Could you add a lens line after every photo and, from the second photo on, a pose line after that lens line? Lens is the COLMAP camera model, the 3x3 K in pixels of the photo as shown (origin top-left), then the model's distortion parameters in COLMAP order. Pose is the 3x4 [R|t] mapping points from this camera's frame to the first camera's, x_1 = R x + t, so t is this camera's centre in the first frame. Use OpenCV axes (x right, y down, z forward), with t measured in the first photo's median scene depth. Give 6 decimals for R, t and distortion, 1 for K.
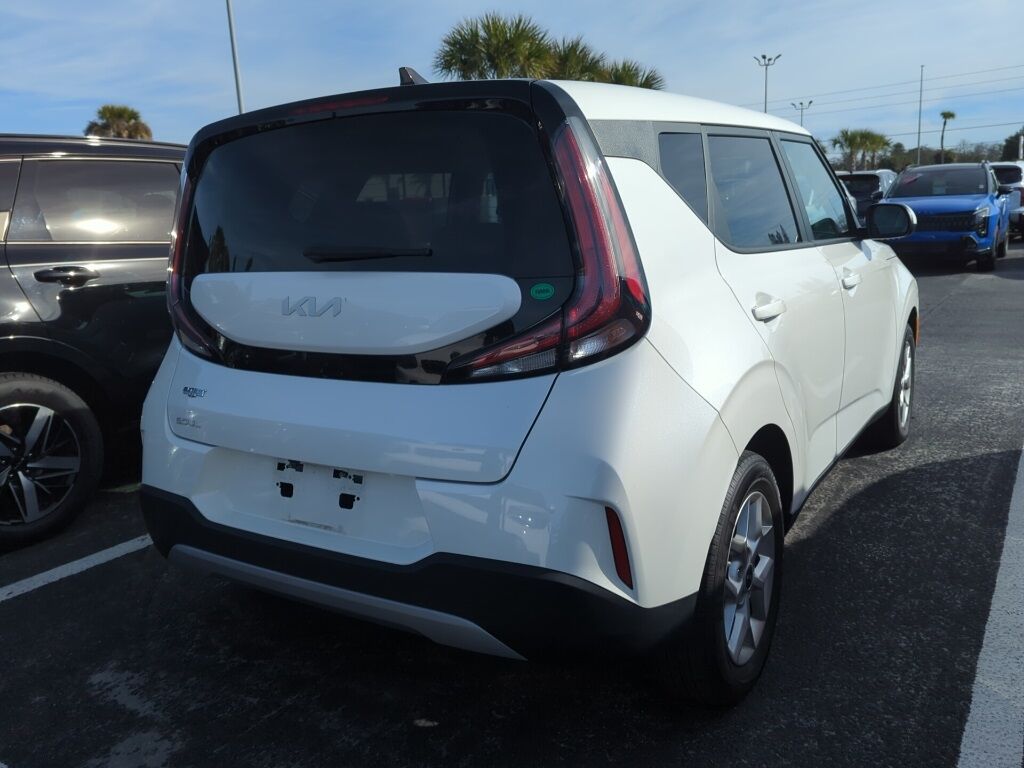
lens RADIAL K [[837.1, 0, 515.5], [0, 837.1, 382.4], [0, 0, 1]] dist [0.011442, -0.002041]
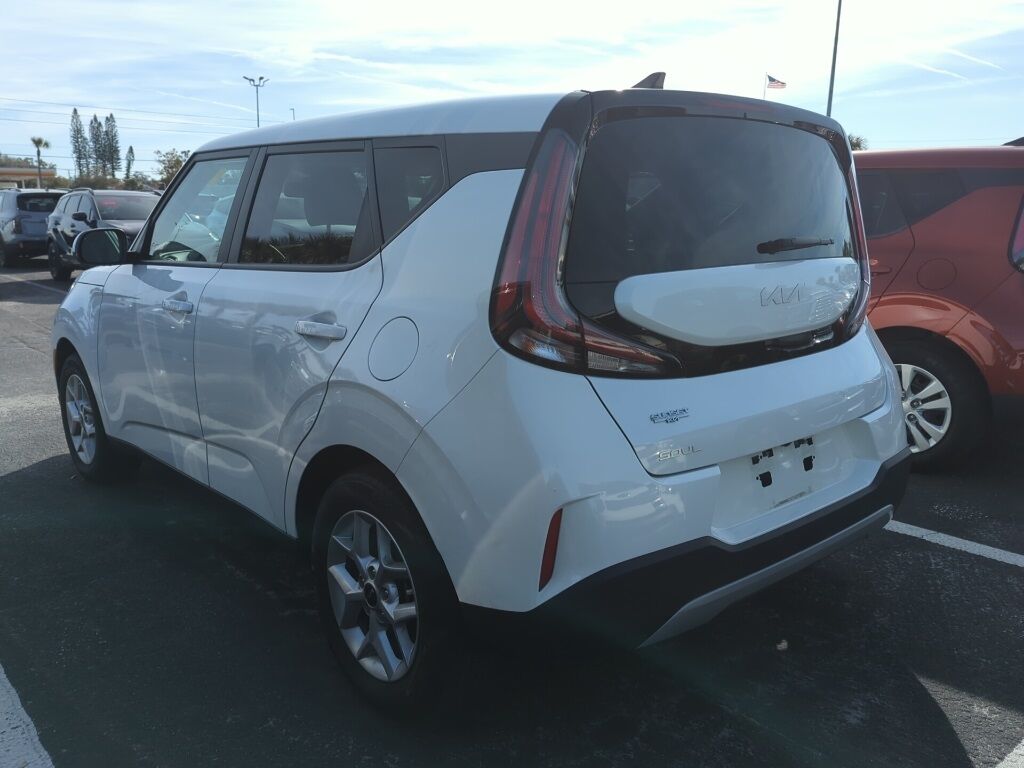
lens RADIAL K [[837.1, 0, 515.5], [0, 837.1, 382.4], [0, 0, 1]] dist [0.011442, -0.002041]
pose [[0.286646, -0.145189, 0.946971, -1.299818], [0.181099, 0.978841, 0.095257, -0.137621], [-0.940764, 0.144190, 0.306874, 0.955768]]
